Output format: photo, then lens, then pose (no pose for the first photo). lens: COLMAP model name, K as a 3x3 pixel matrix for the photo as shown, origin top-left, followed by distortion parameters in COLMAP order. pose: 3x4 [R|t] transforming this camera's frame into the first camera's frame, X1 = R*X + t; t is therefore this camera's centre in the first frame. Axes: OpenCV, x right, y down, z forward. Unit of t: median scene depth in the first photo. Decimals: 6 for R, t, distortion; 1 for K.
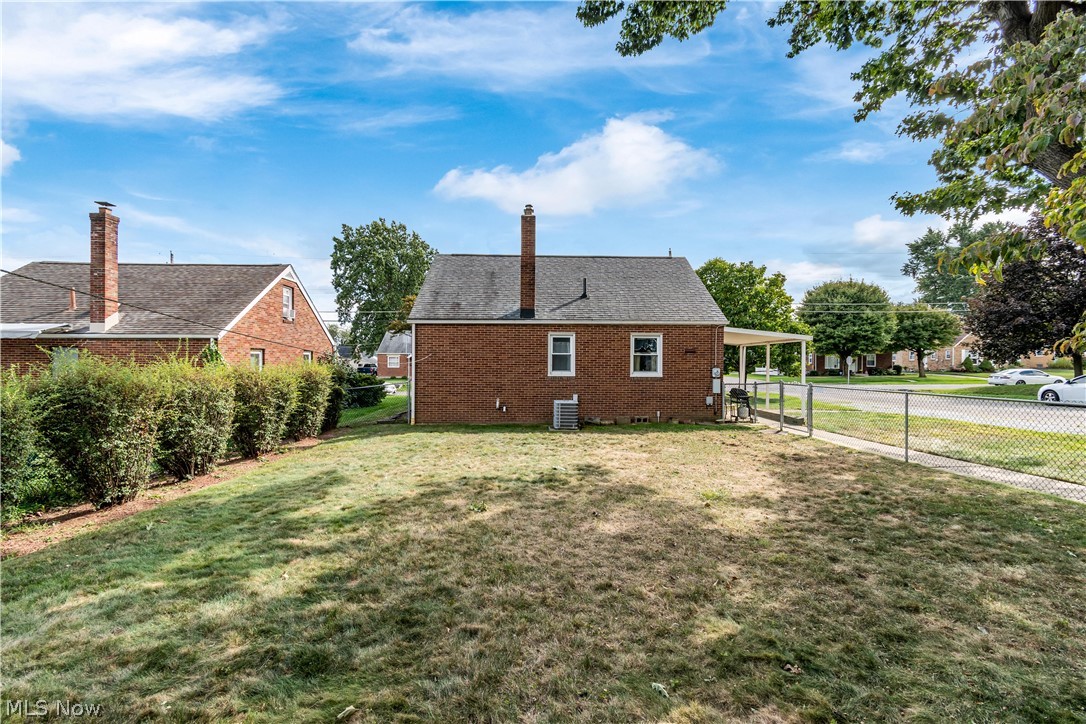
lens RADIAL K [[604.9, 0, 544.7], [0, 604.9, 369.9], [0, 0, 1]] dist [-0.001213, -0.000578]
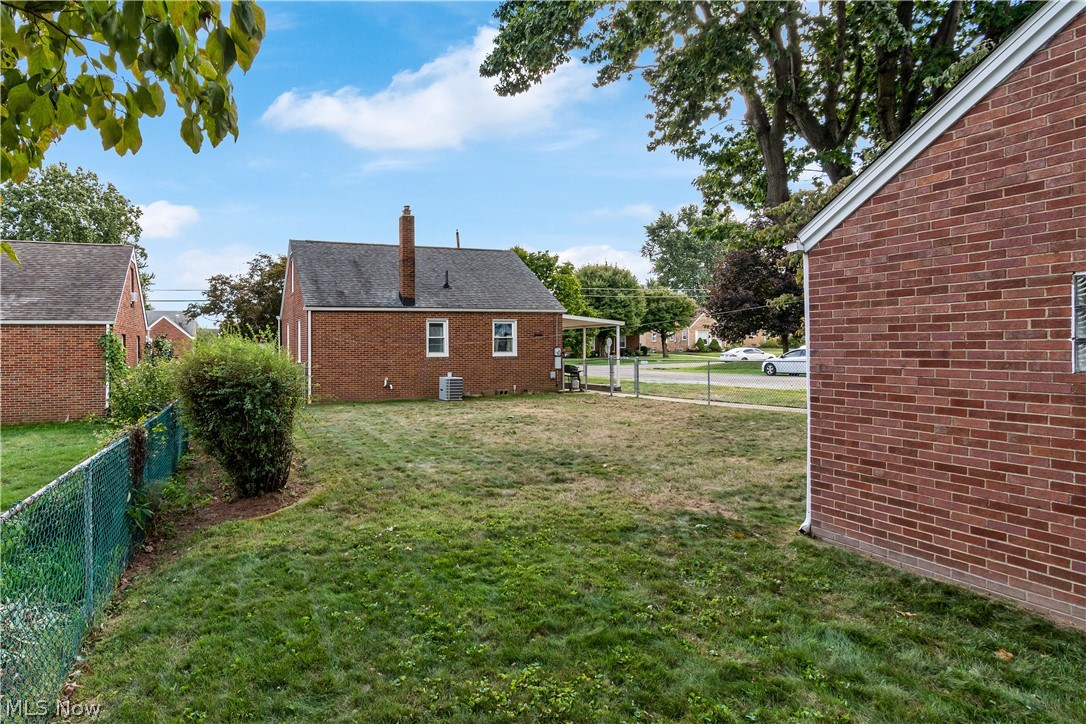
lens RADIAL K [[713.4, 0, 542.1], [0, 713.4, 356.3], [0, 0, 1]] dist [0.008451, 0.000984]
pose [[0.920407, -0.018271, 0.390535, -0.255550], [0.018164, 0.999827, 0.003969, 0.006208], [-0.390540, 0.003440, 0.920579, -0.259153]]
